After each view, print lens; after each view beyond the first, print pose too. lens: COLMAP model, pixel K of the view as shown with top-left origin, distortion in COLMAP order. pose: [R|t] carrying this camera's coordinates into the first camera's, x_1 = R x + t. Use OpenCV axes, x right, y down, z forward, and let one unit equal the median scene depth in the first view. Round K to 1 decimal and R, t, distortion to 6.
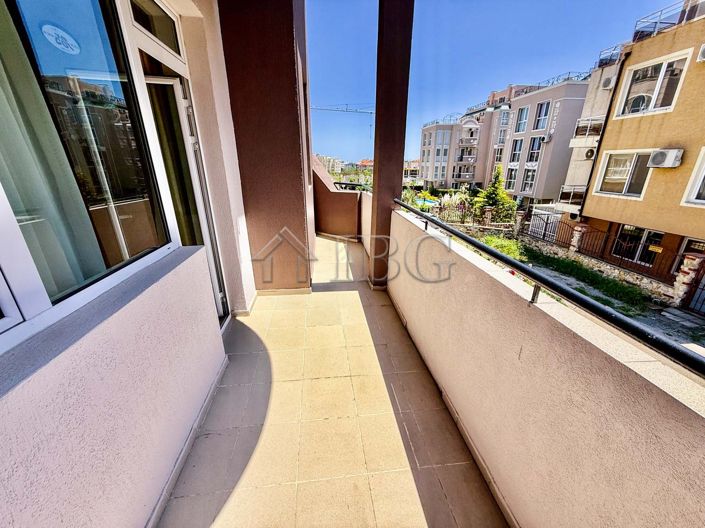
lens RADIAL K [[282.3, 0, 350.9], [0, 282.3, 265.0], [0, 0, 1]] dist [0.000159, 0.000155]
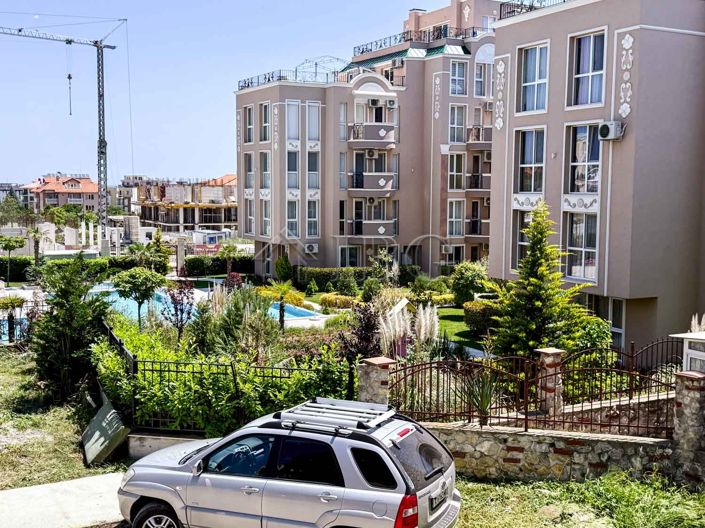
lens RADIAL K [[849.3, 0, 352.5], [0, 849.3, 264.0], [0, 0, 1]] dist [0.123906, -0.010877]
pose [[0.928286, -0.023512, 0.371123, -0.002685], [0.117008, 0.965776, -0.231486, -0.162232], [-0.352979, 0.258309, 0.899268, 0.408910]]
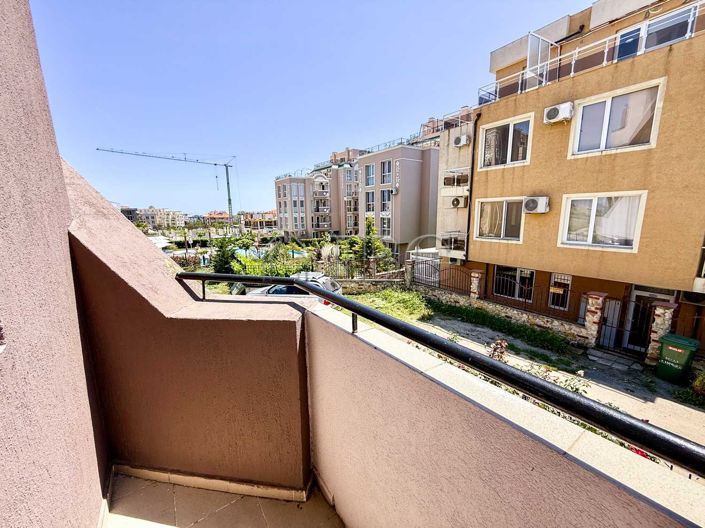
lens RADIAL K [[282.3, 0, 350.9], [0, 282.3, 265.0], [0, 0, 1]] dist [0.000159, 0.000155]
pose [[0.879364, -0.098592, 0.465832, -0.016749], [0.175727, 0.976463, -0.125059, -0.105508], [-0.442538, 0.191831, 0.875992, 0.304372]]
